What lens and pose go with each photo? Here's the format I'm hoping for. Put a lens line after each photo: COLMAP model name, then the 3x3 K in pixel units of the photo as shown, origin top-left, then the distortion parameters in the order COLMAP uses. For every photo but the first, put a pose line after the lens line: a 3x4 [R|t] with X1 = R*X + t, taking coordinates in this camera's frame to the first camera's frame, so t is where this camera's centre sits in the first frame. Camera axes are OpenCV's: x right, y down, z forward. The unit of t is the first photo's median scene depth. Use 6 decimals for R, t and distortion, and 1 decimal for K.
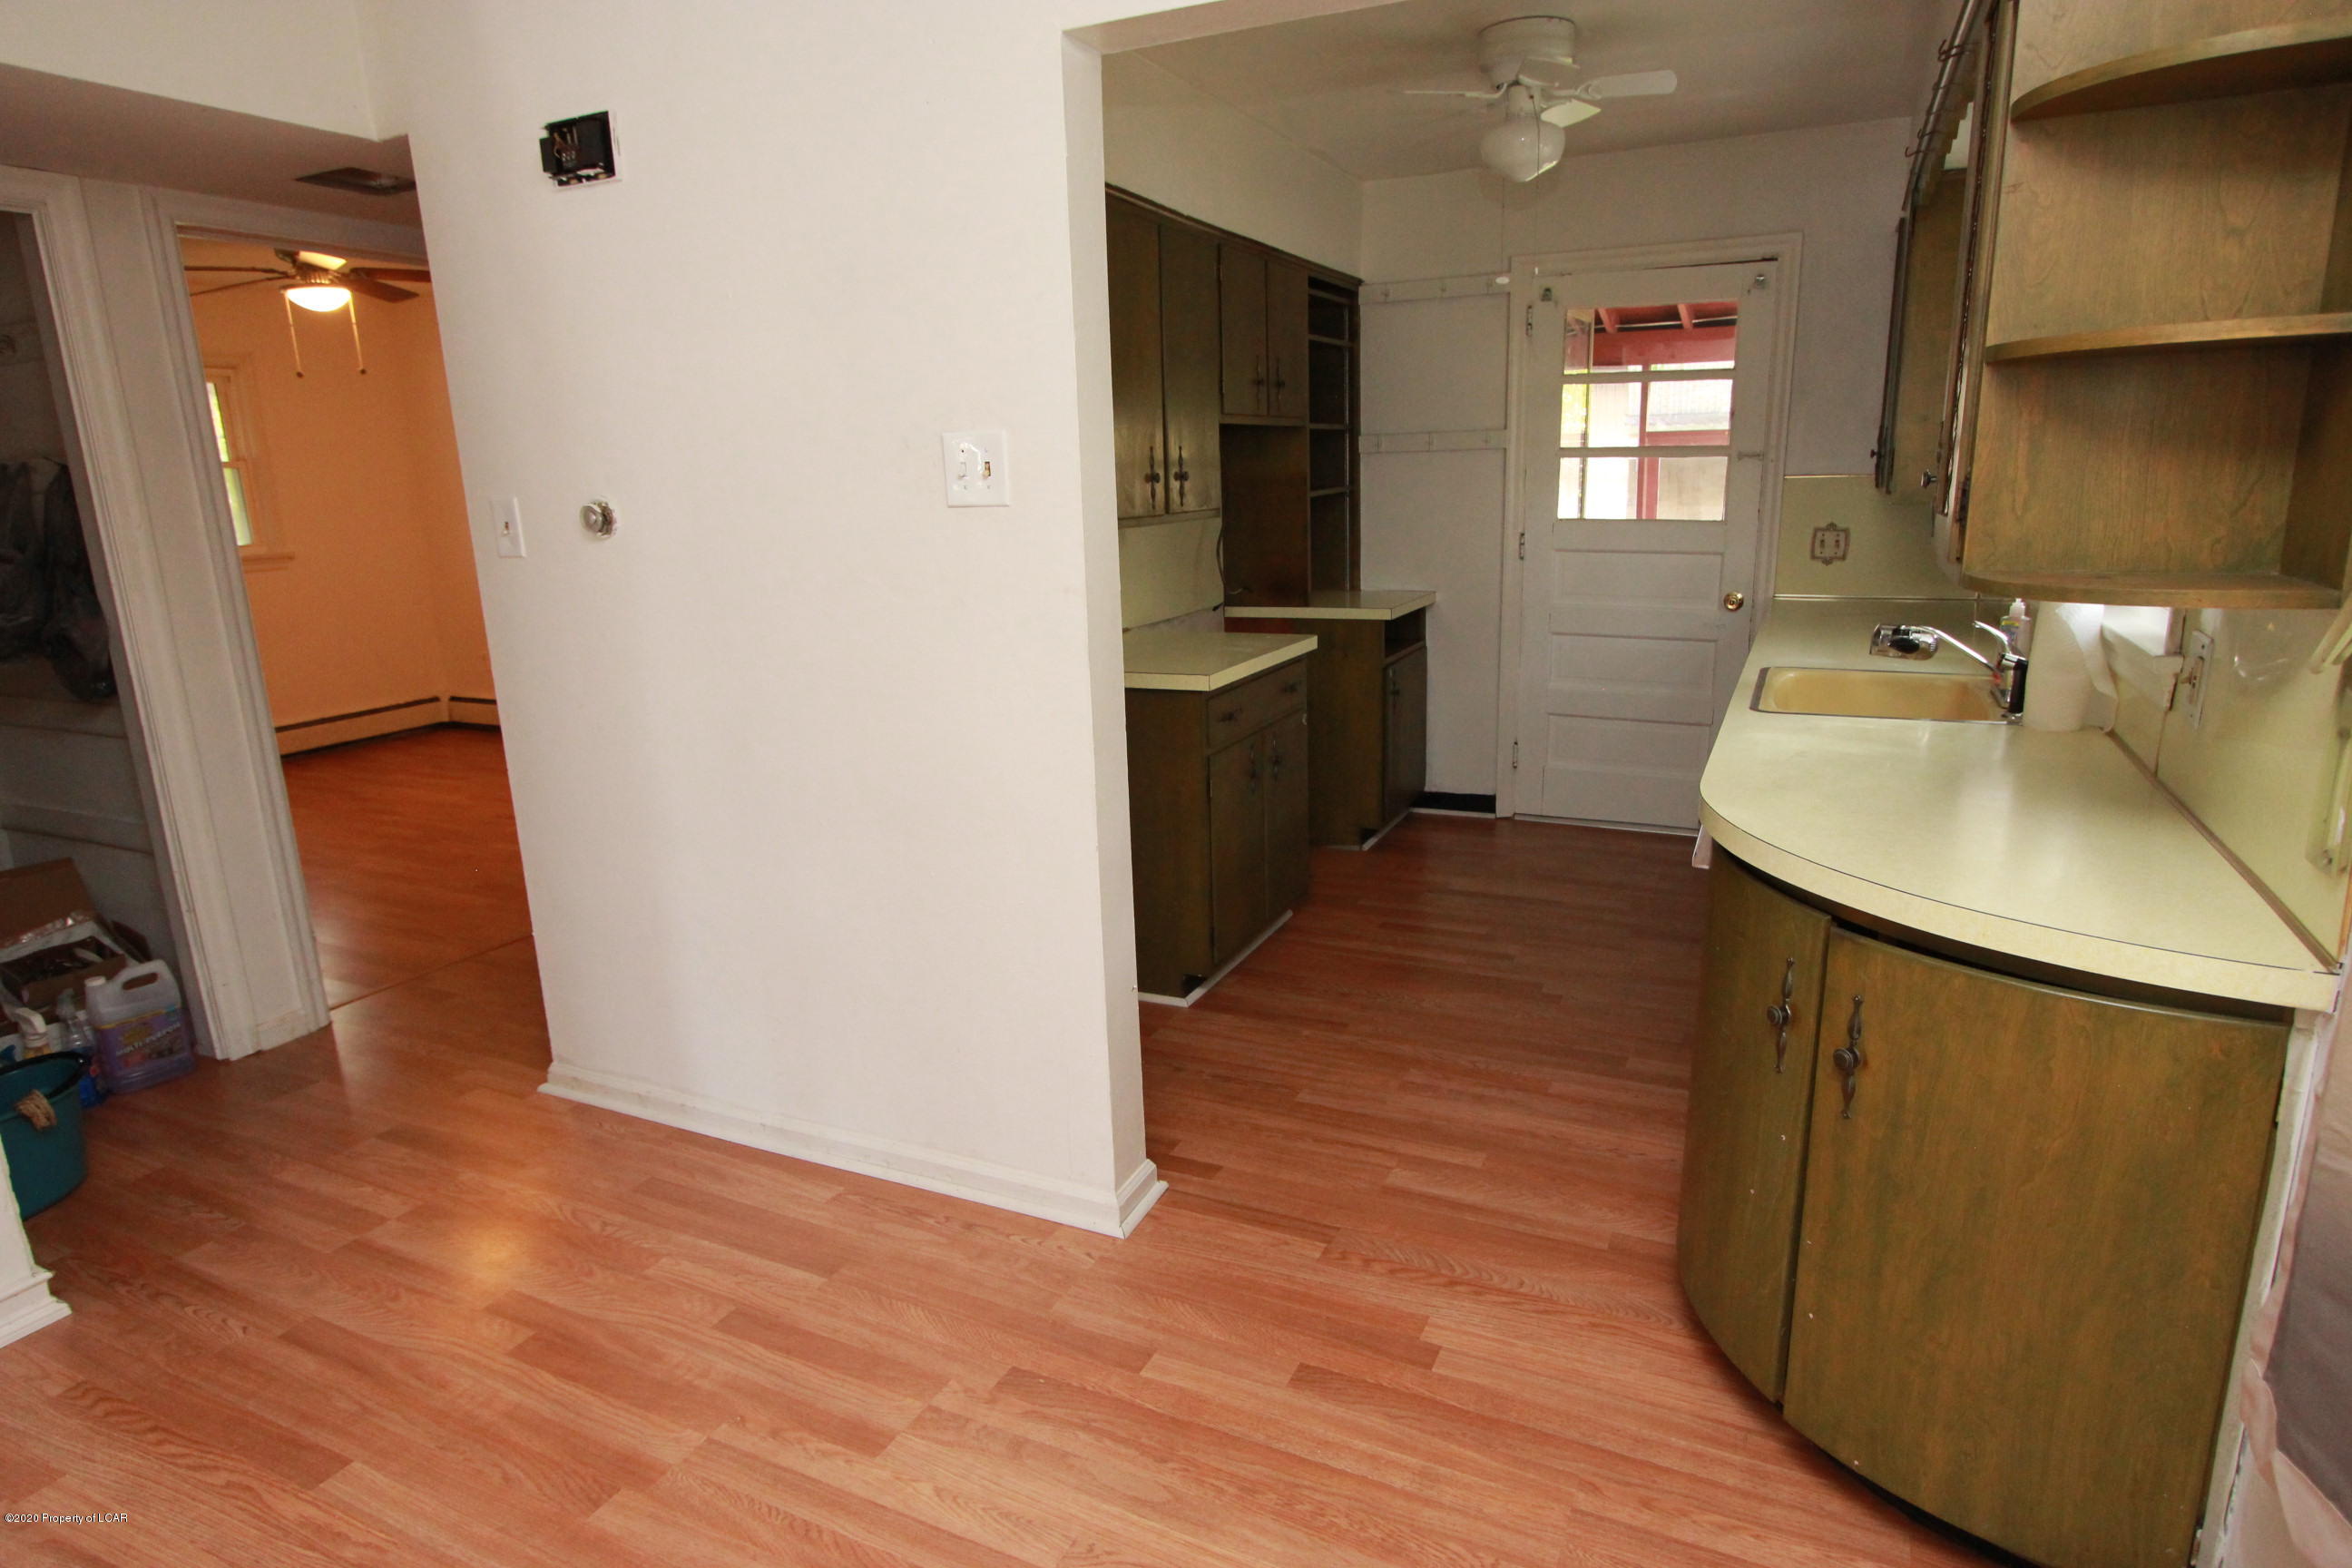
lens RADIAL K [[1320.0, 0, 1175.6], [0, 1320.0, 790.1], [0, 0, 1]] dist [-0.012899, 0.004008]
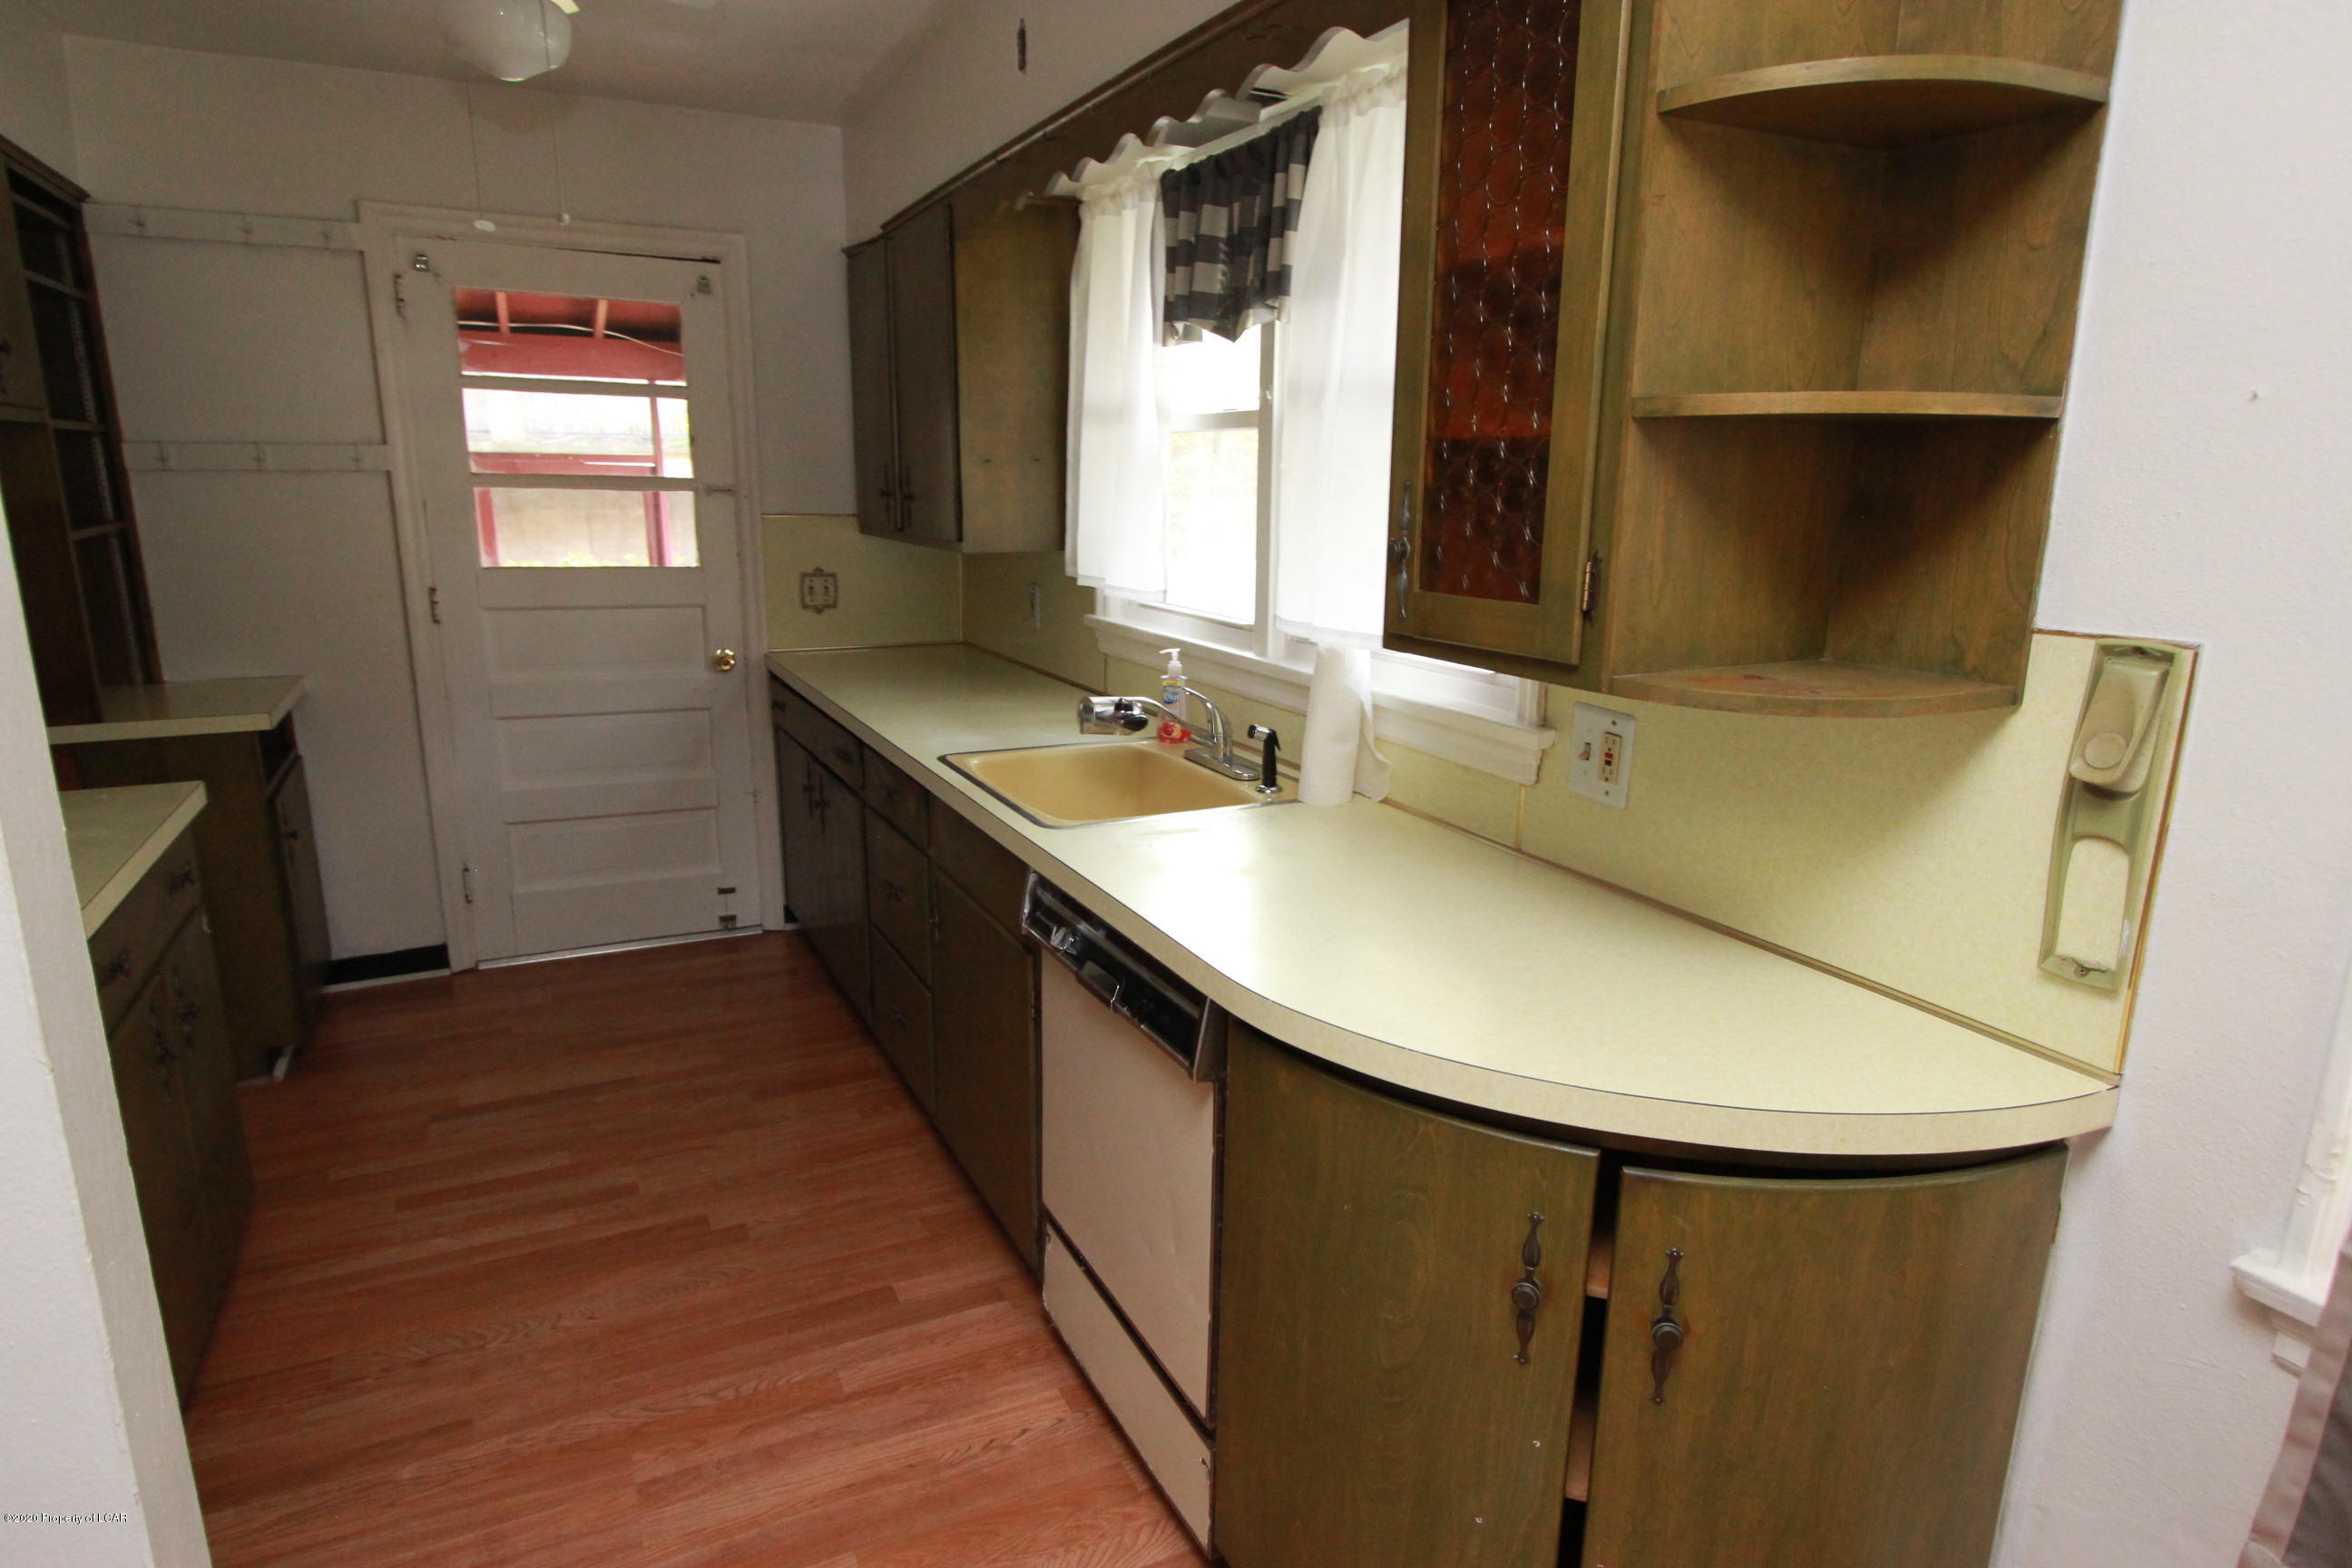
lens RADIAL K [[1320.0, 0, 1175.6], [0, 1320.0, 790.1], [0, 0, 1]] dist [-0.012899, 0.004008]
pose [[0.613777, -0.148574, 0.775373, -0.102971], [0.160681, 0.985084, 0.061565, -0.099622], [-0.772955, 0.086800, 0.628495, 0.369772]]
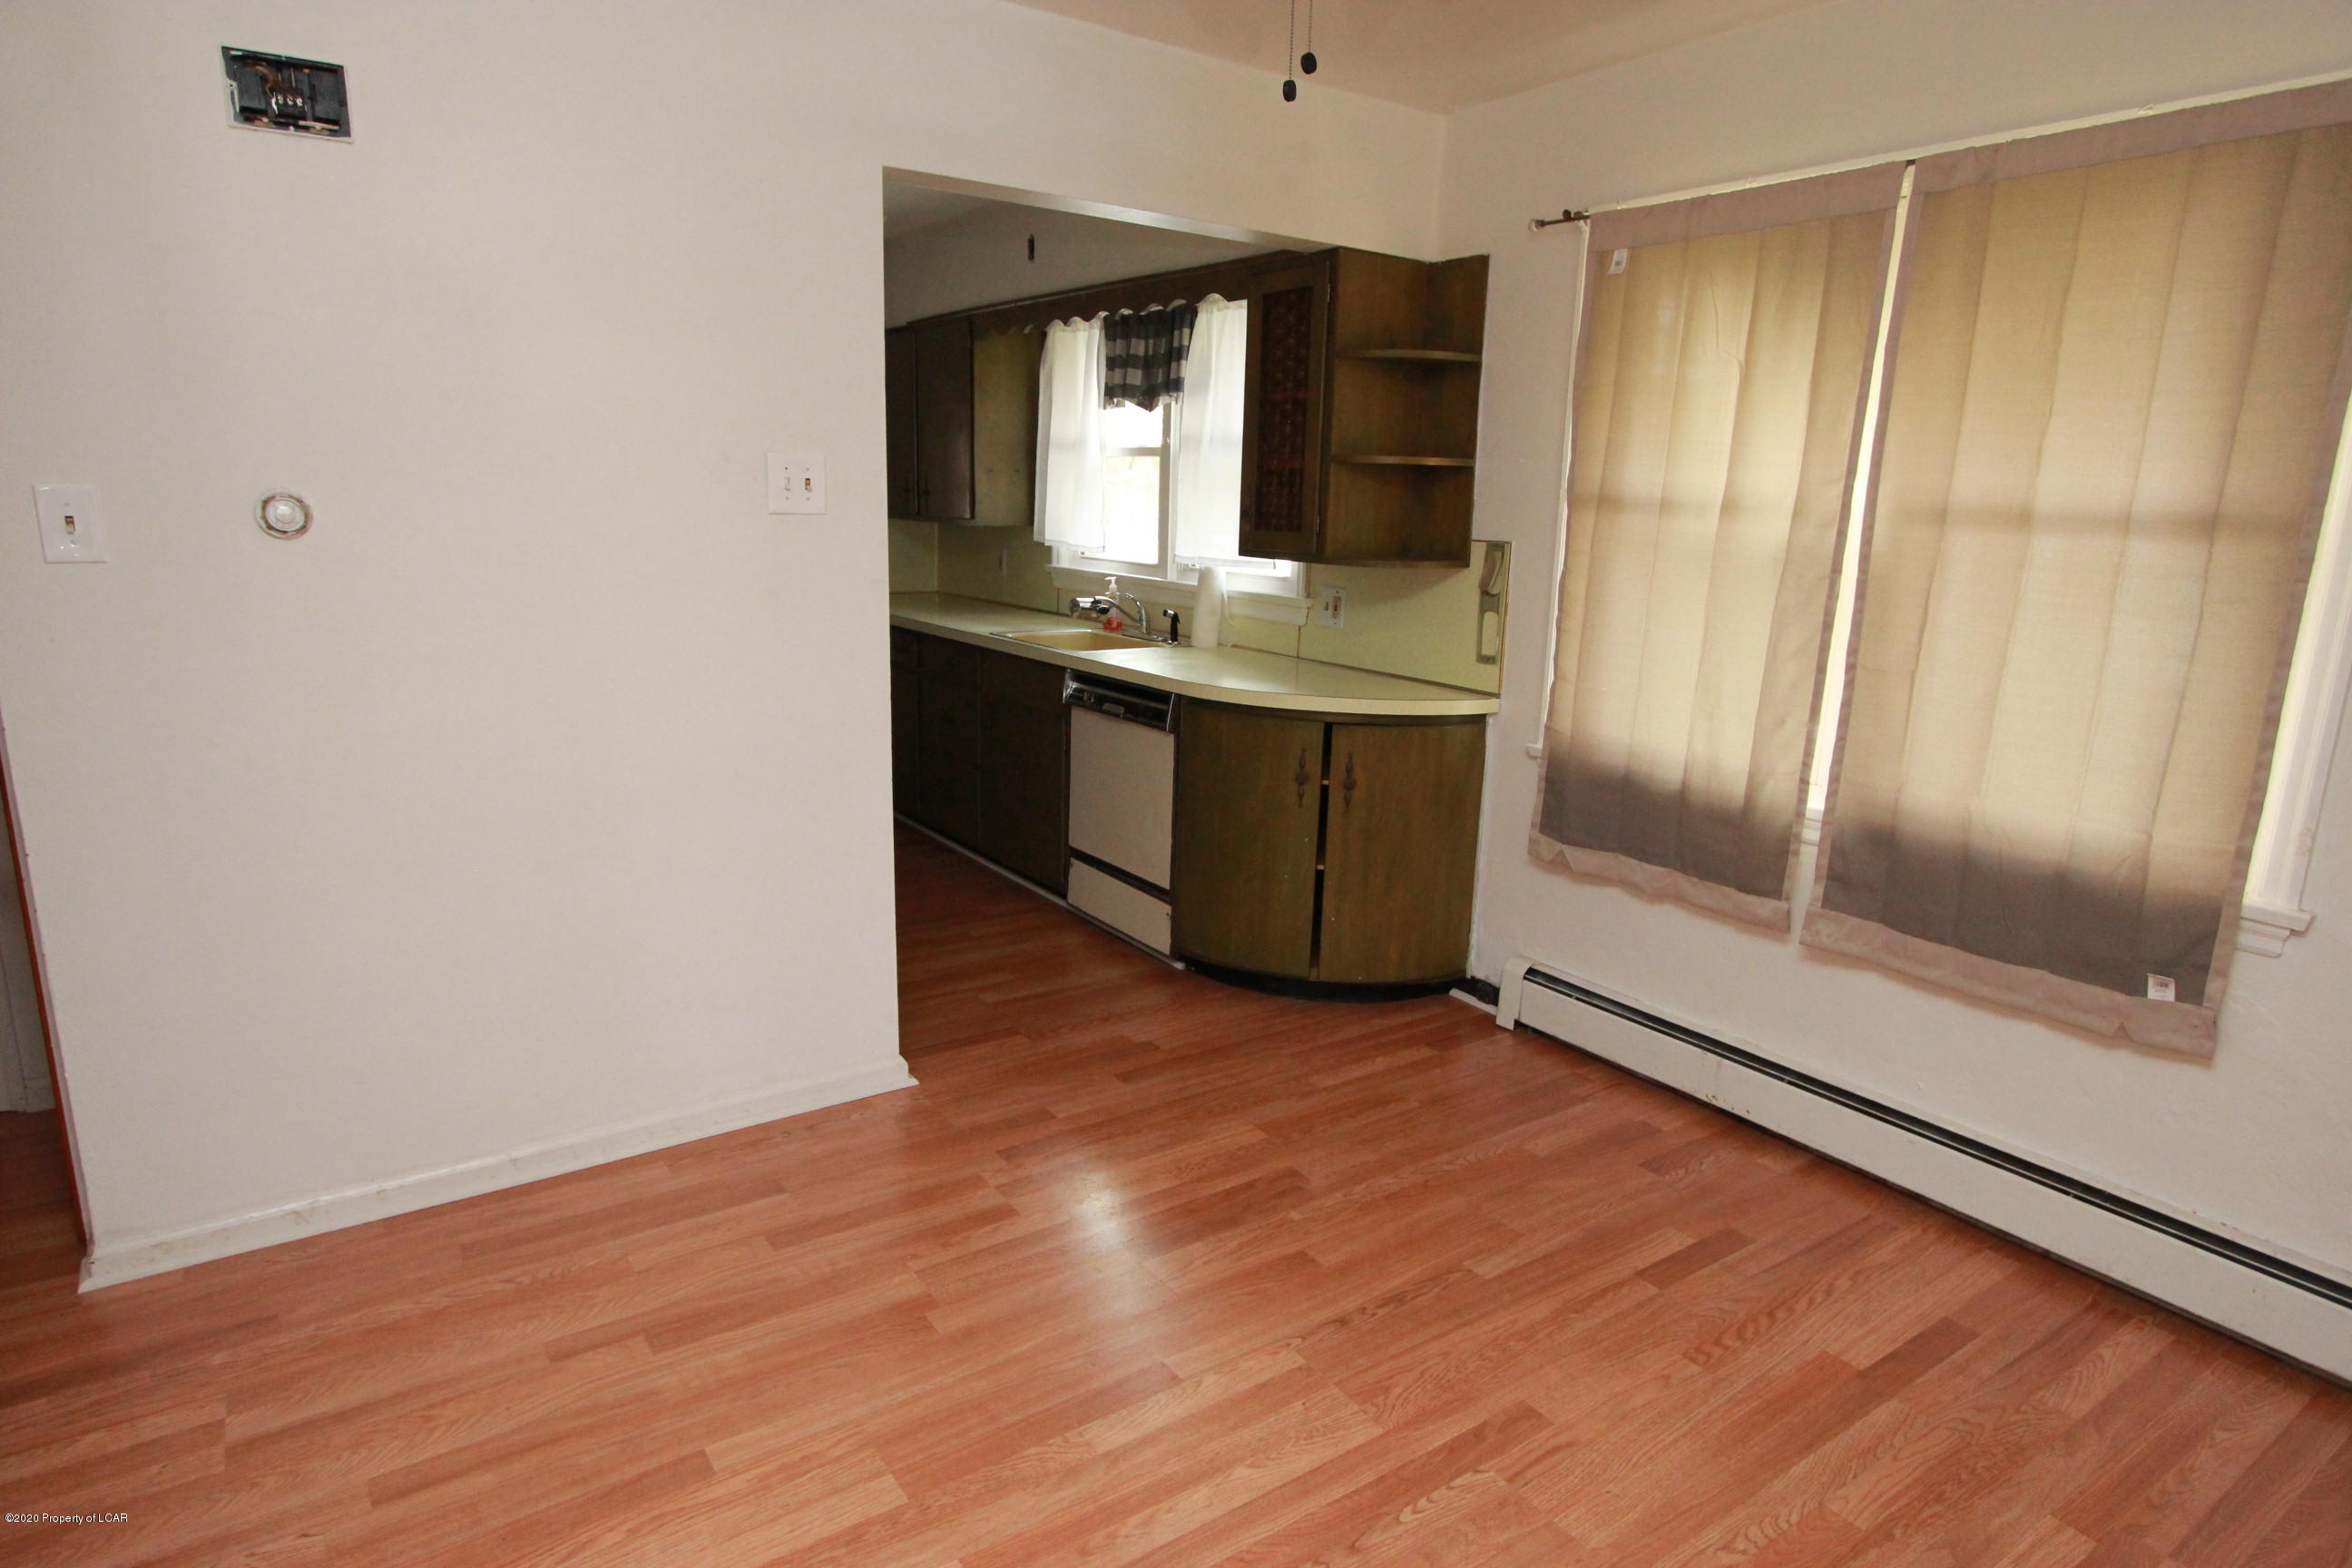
lens RADIAL K [[1320.0, 0, 1175.6], [0, 1320.0, 790.1], [0, 0, 1]] dist [-0.012899, 0.004008]
pose [[0.489865, -0.152191, 0.858412, -0.759021], [0.167730, 0.982702, 0.078510, -0.000728], [-0.855511, 0.105522, 0.506918, 0.079264]]
